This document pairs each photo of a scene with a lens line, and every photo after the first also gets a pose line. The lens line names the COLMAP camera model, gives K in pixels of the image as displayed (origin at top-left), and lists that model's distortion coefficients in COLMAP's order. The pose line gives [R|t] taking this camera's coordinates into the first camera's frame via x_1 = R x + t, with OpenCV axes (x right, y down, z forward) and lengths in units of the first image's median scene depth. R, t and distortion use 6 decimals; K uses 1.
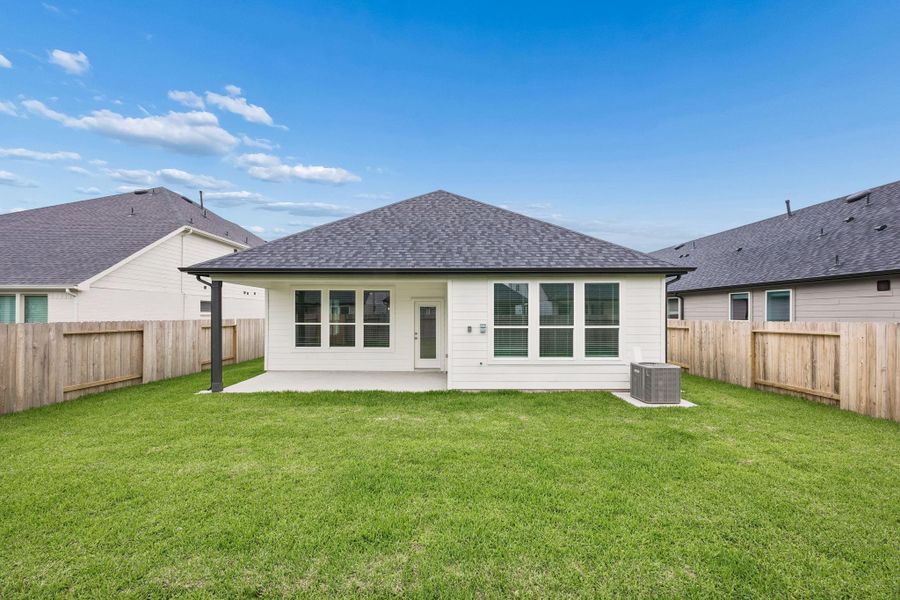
lens RADIAL K [[346.3, 0, 451.4], [0, 346.3, 293.8], [0, 0, 1]] dist [0.000036, -0.000055]
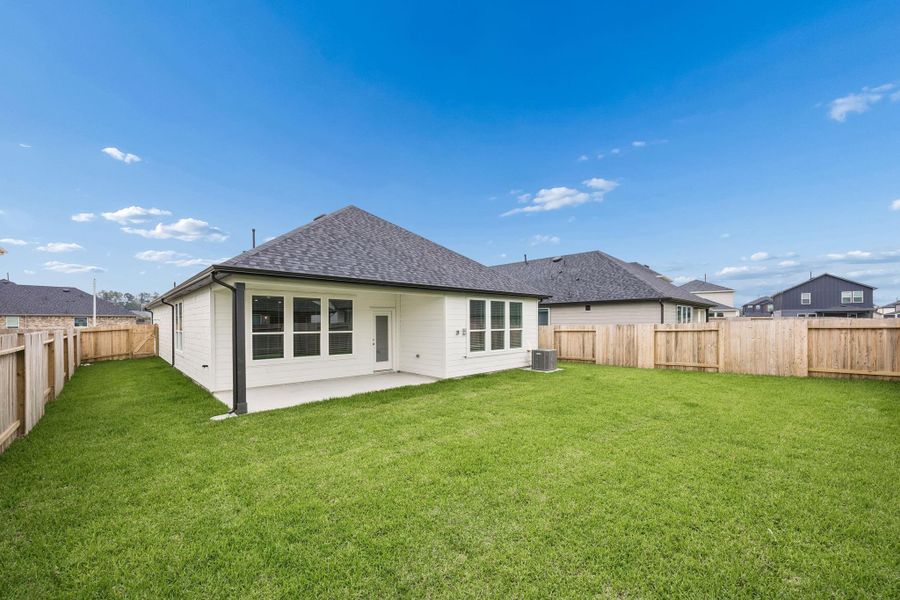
lens RADIAL K [[362.5, 0, 444.8], [0, 362.5, 297.8], [0, 0, 1]] dist [-0.000240, -0.000225]
pose [[0.716101, 0.044040, 0.696606, -0.932701], [-0.036089, 0.999009, -0.026059, 0.004217], [-0.697063, -0.006479, 0.716981, 0.016528]]
